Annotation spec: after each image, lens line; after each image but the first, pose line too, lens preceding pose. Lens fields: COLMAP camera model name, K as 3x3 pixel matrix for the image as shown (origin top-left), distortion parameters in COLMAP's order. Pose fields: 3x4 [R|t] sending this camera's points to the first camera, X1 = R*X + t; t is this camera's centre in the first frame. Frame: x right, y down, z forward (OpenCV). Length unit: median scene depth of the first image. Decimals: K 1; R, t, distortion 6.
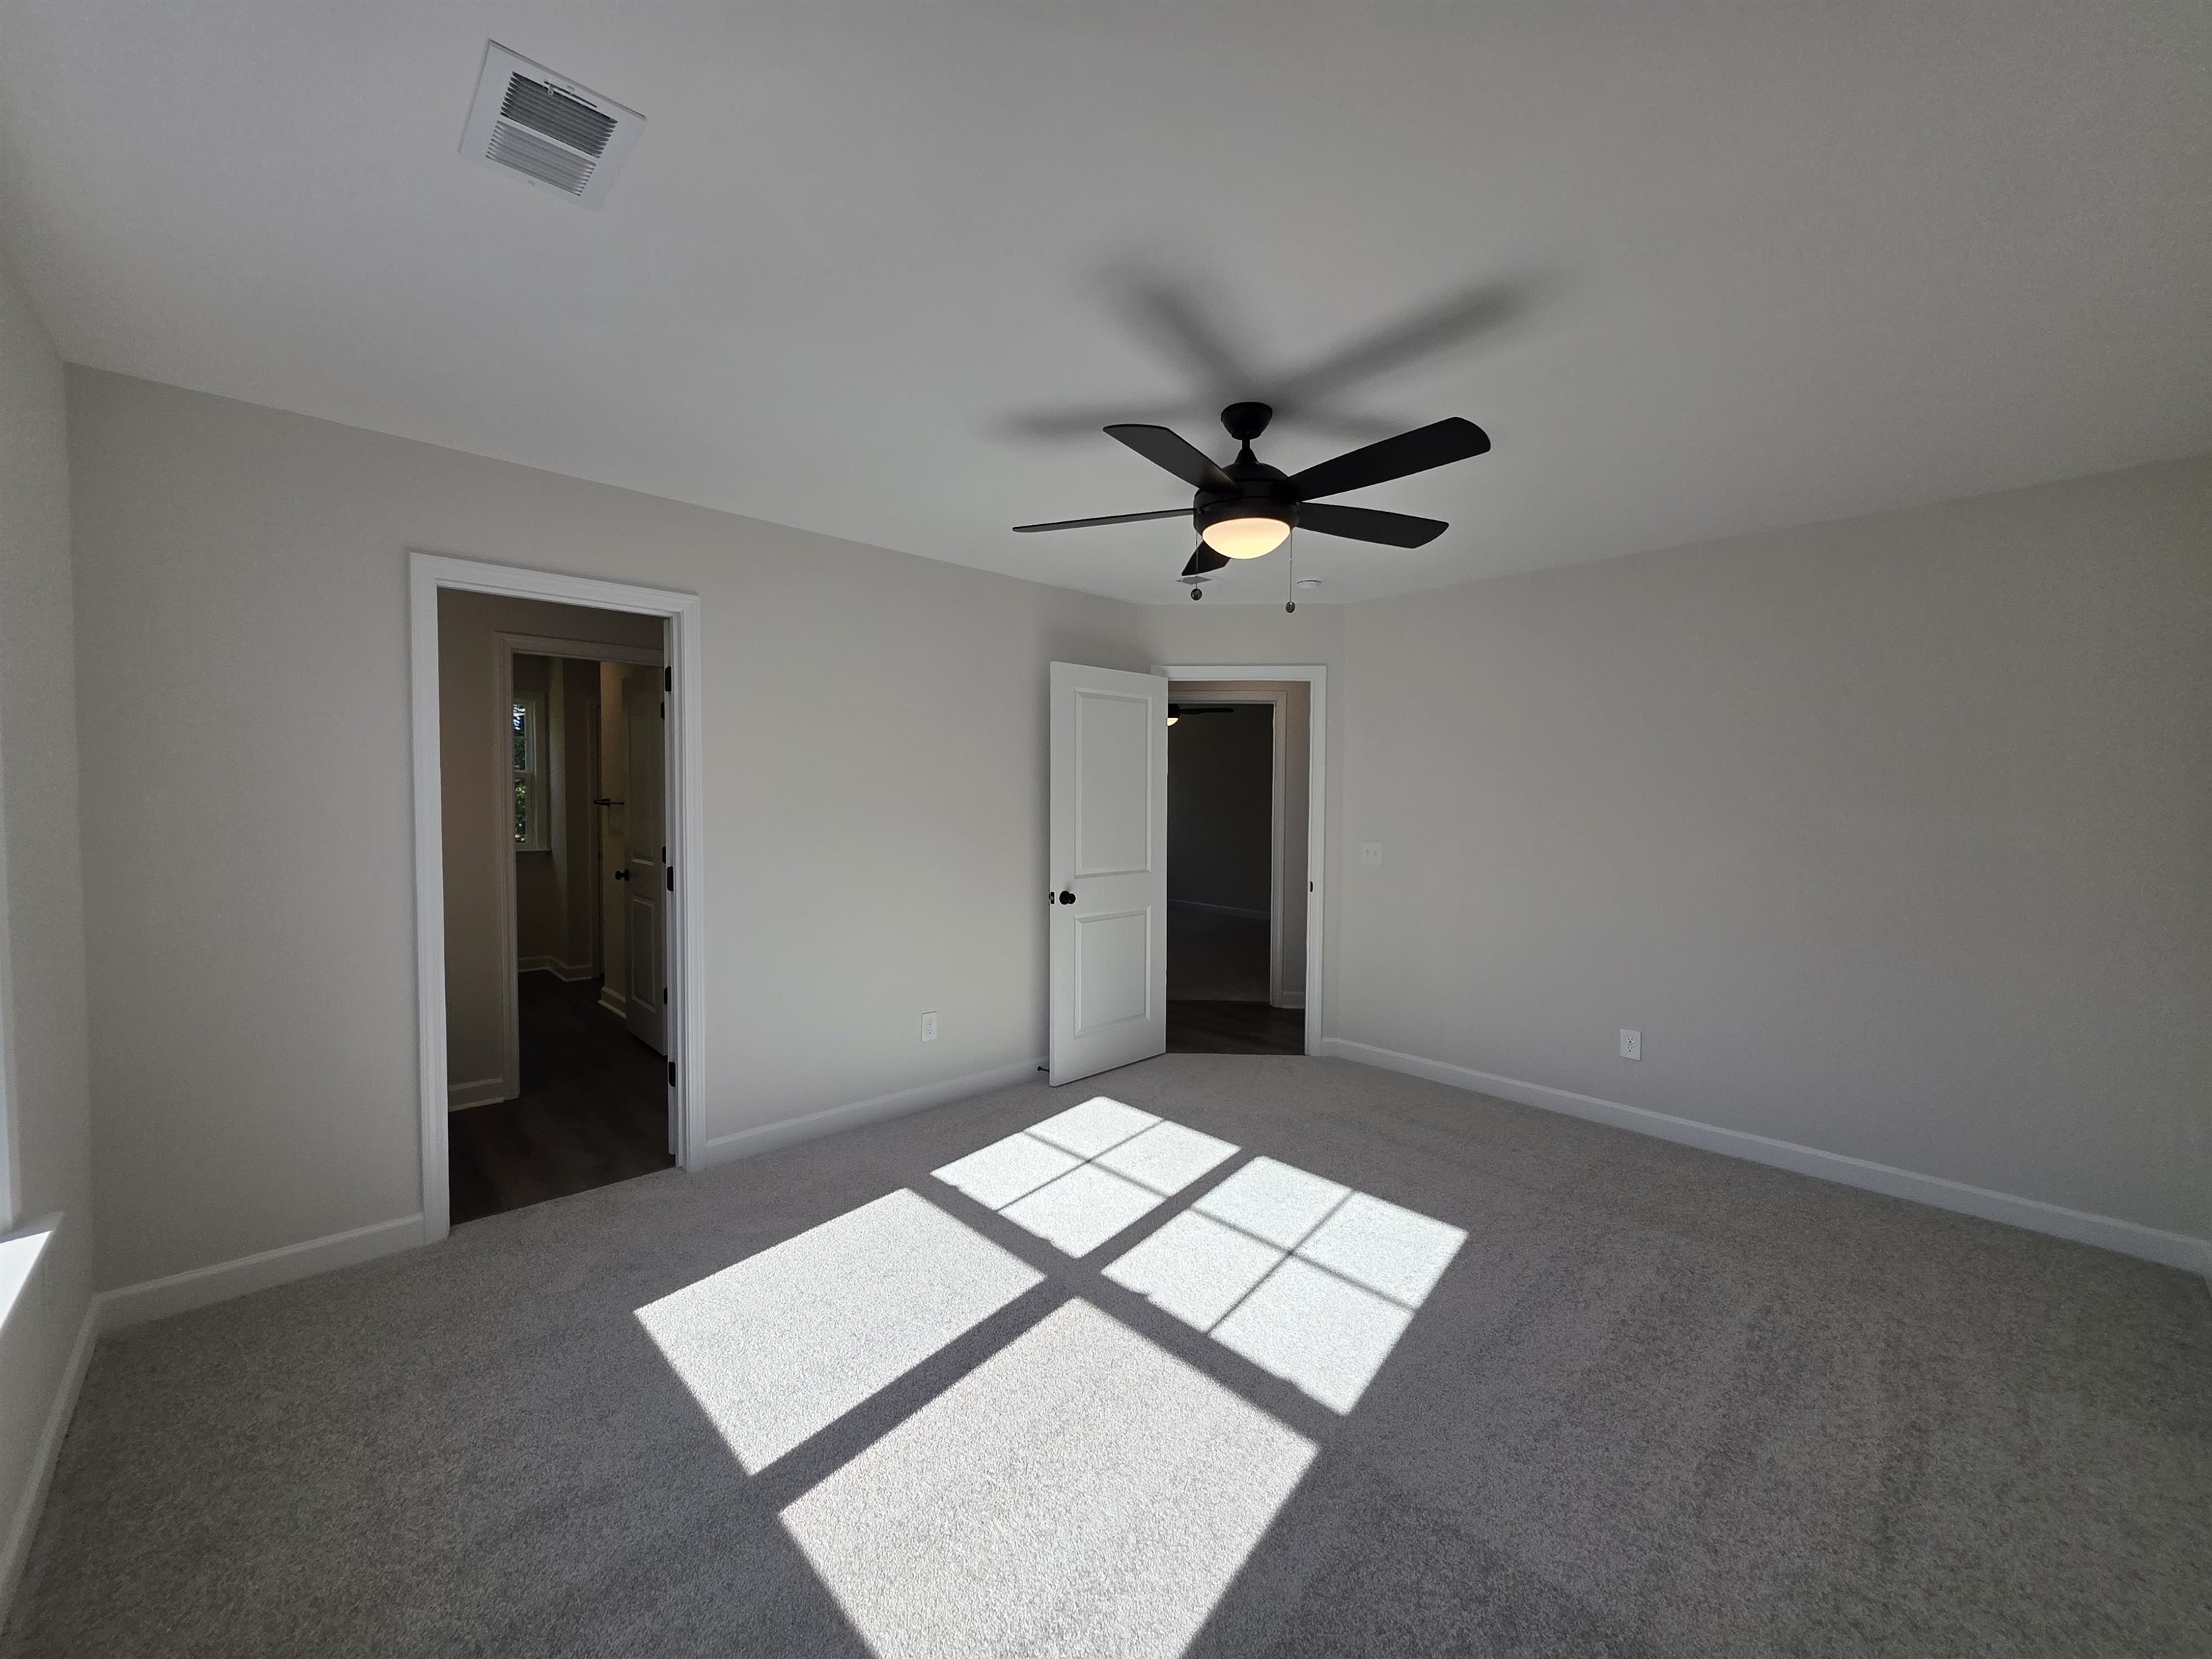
lens RADIAL K [[889.4, 0, 1097.9], [0, 889.4, 823.9], [0, 0, 1]] dist [-0.000631, -0.000009]
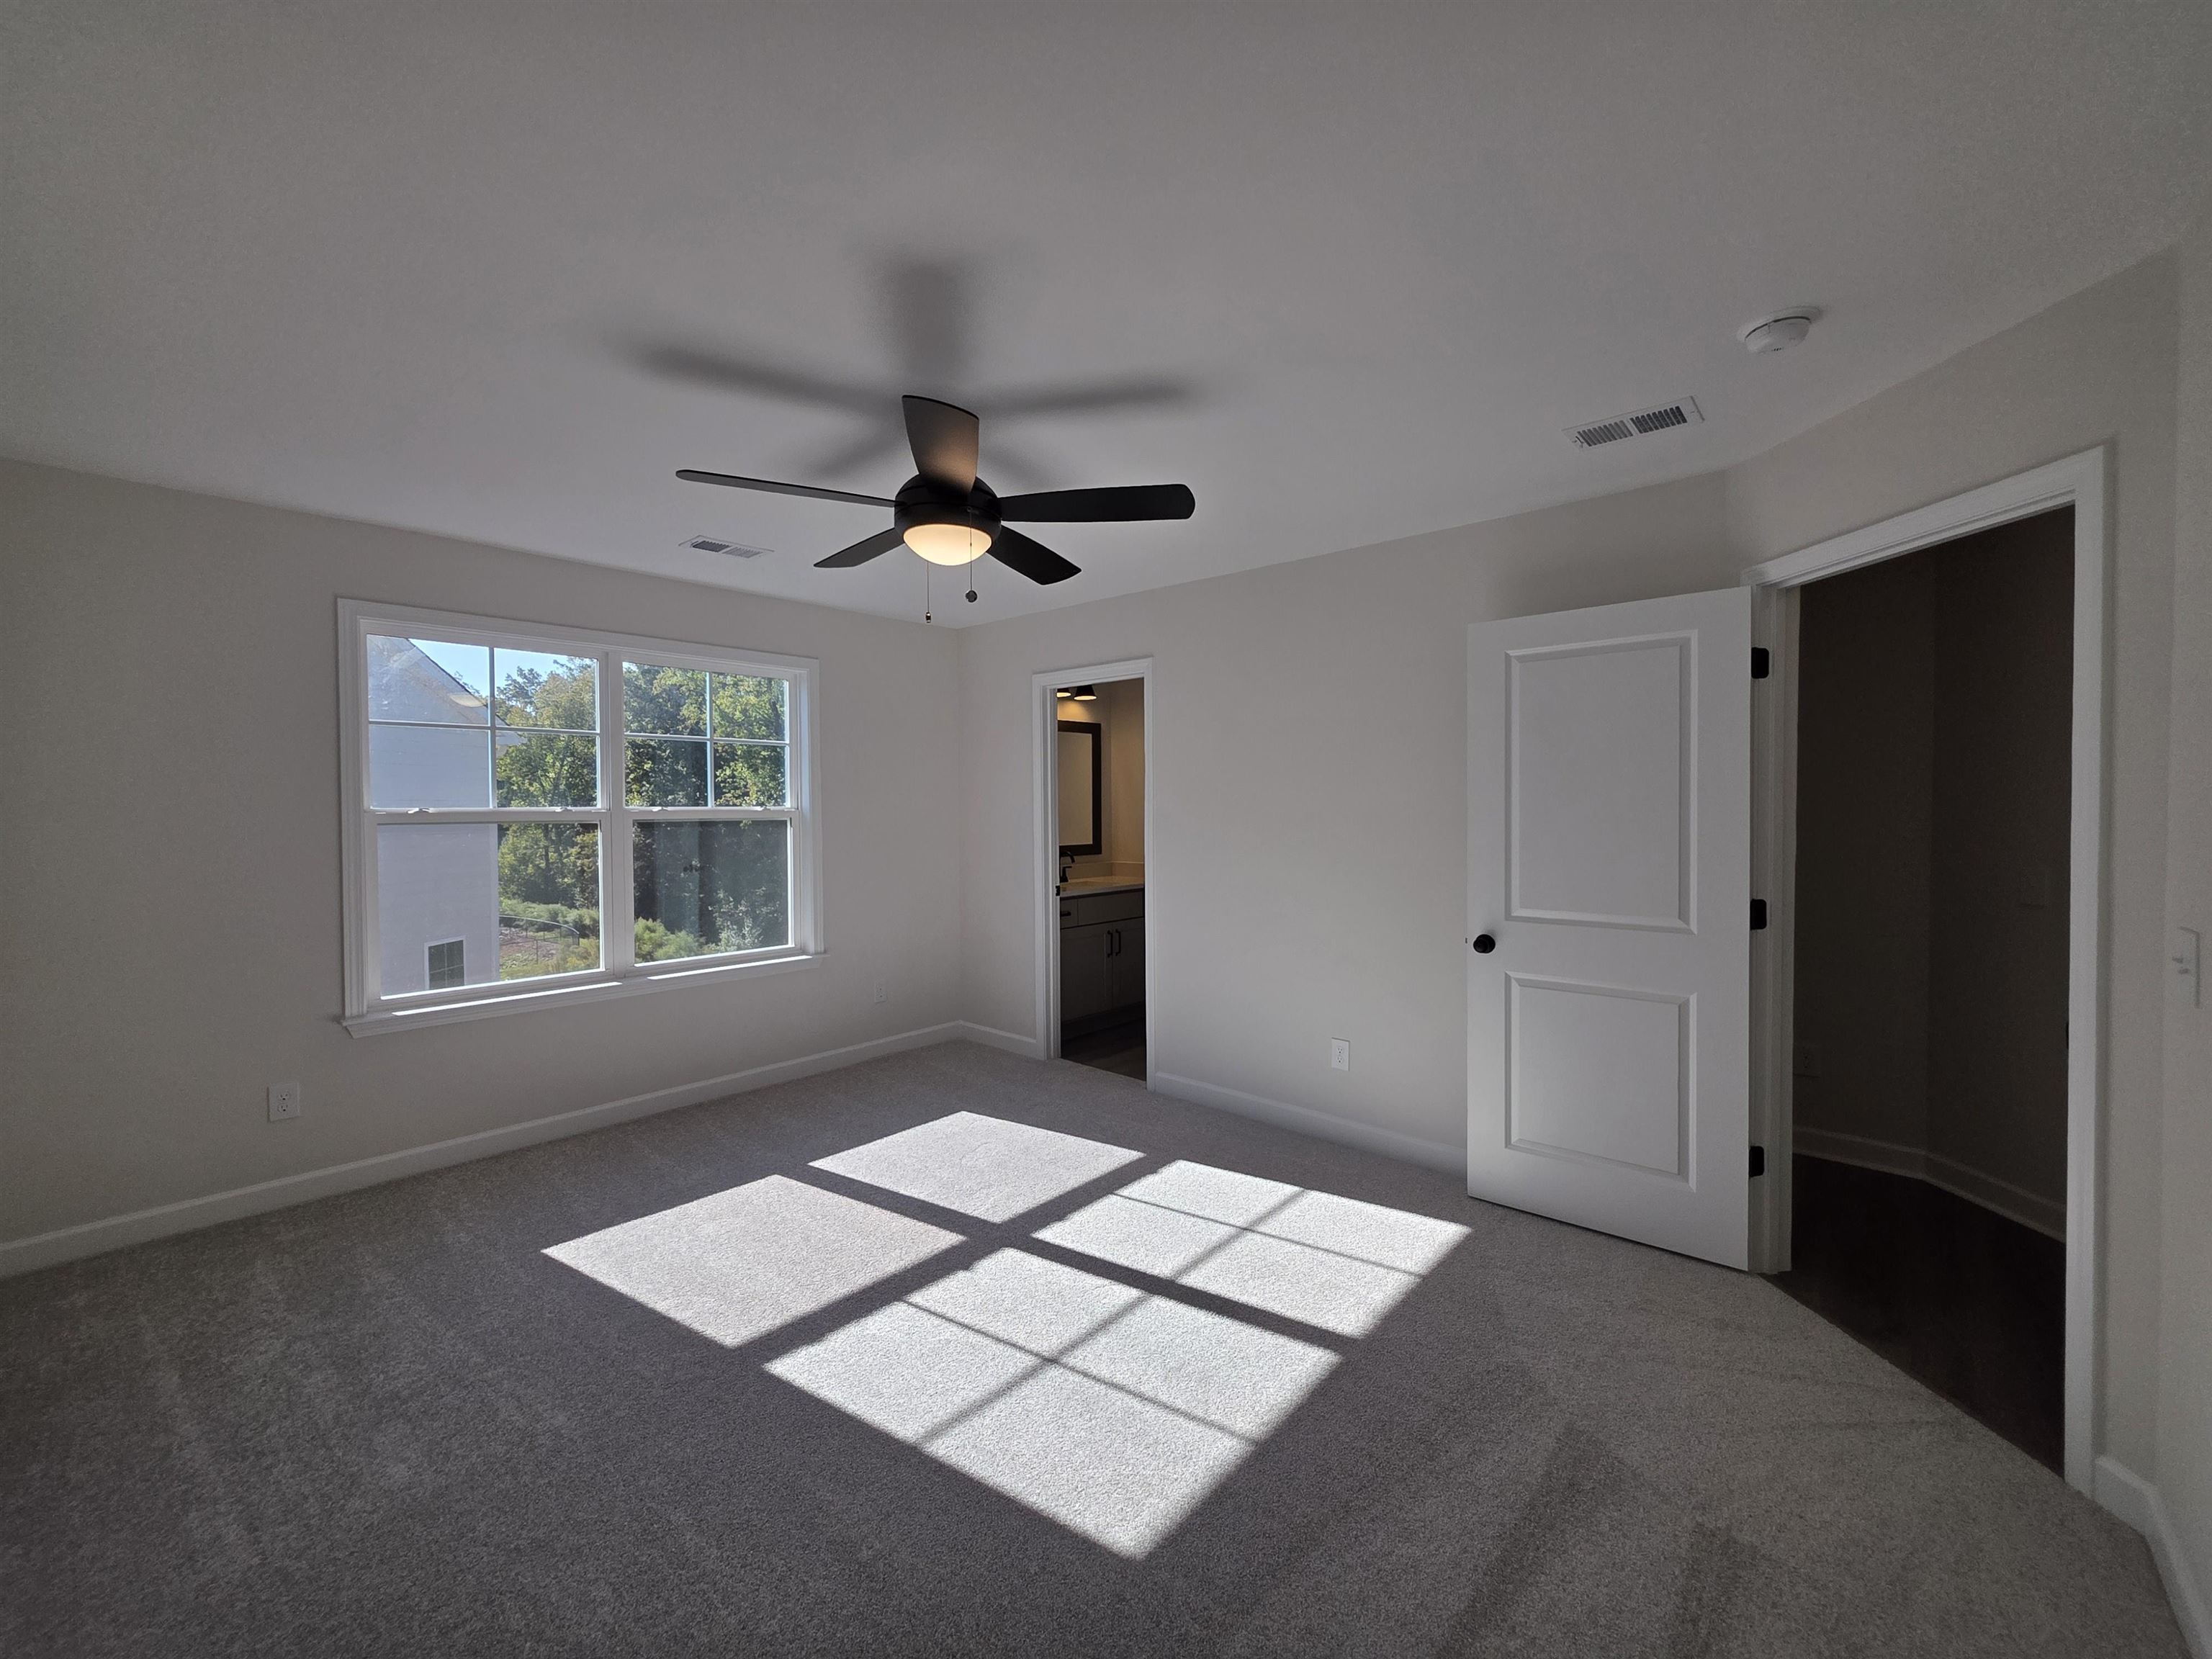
lens RADIAL K [[889.7, 0, 1089.9], [0, 889.7, 820.0], [0, 0, 1]] dist [0.010805, -0.000005]
pose [[0.073517, 0.010995, -0.997233, 0.815929], [-0.026619, 0.999605, 0.009059, -0.020650], [0.996939, 0.025880, 0.073780, 0.756115]]
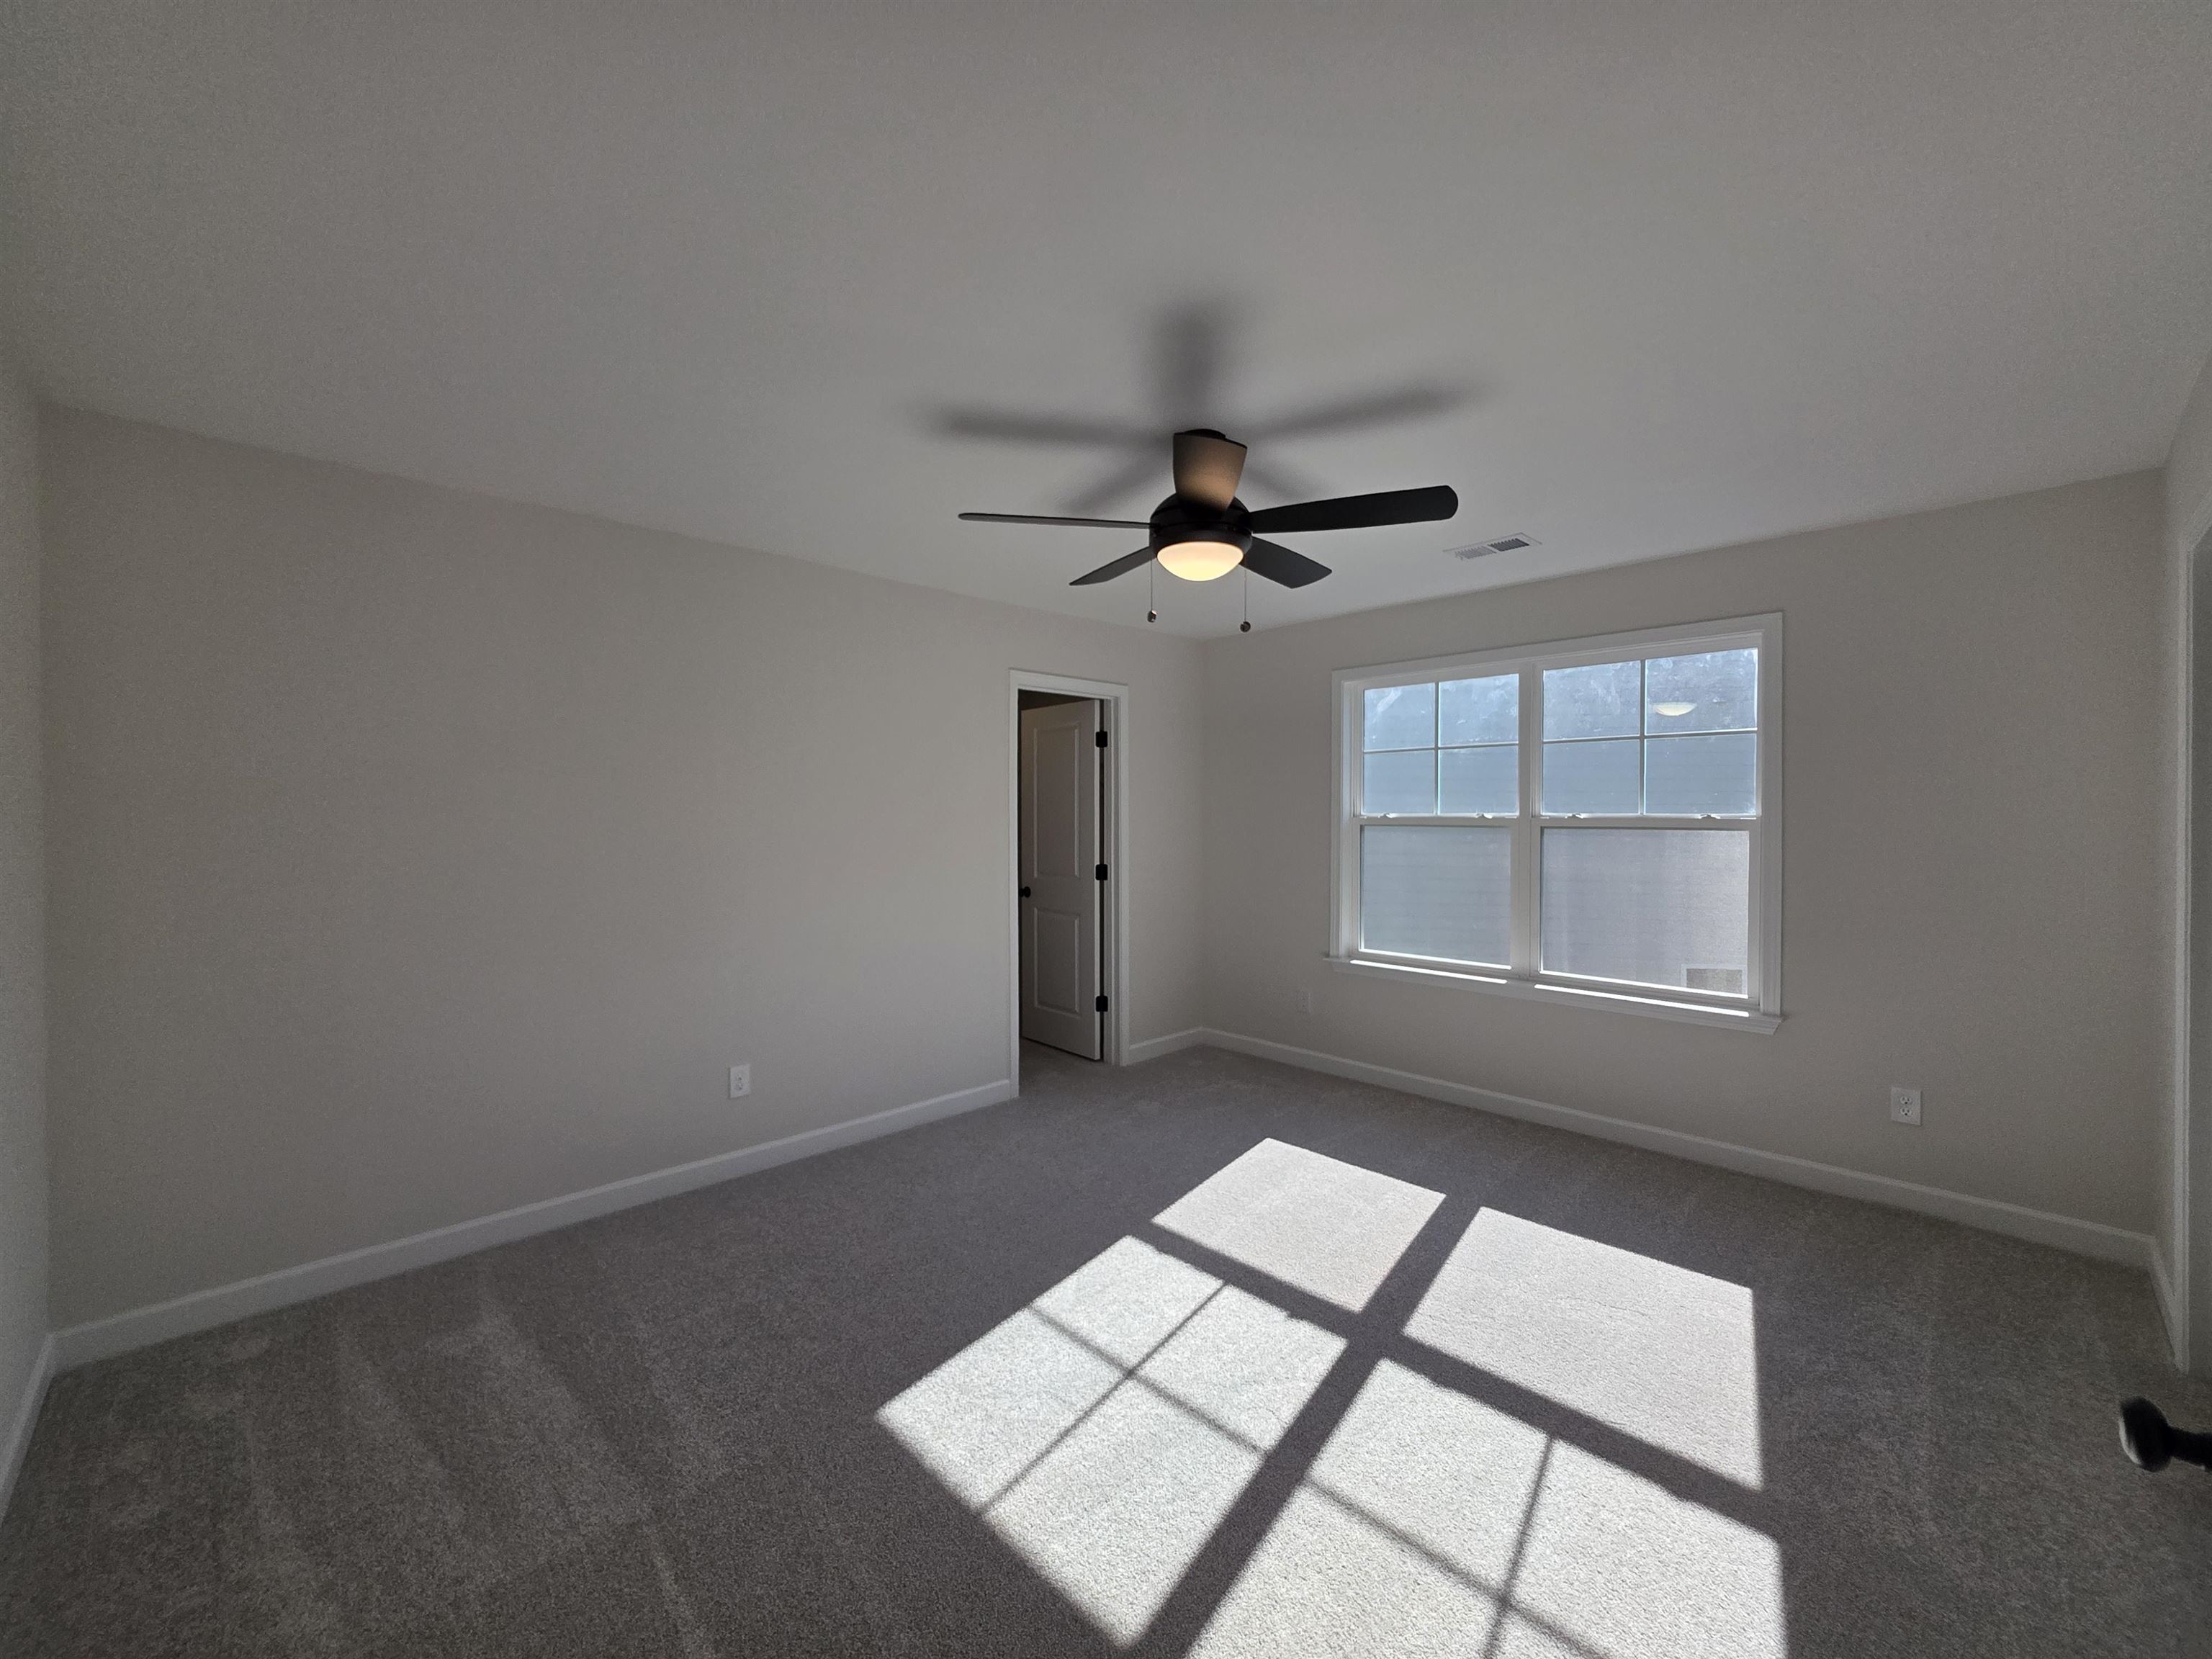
lens RADIAL K [[889.4, 0, 1097.9], [0, 889.4, 823.9], [0, 0, 1]] dist [-0.000631, -0.000009]
pose [[-0.999969, -0.001547, -0.007762, 0.198622], [-0.001855, 0.999207, 0.039778, -0.043076], [0.007695, 0.039791, -0.999178, 1.412191]]
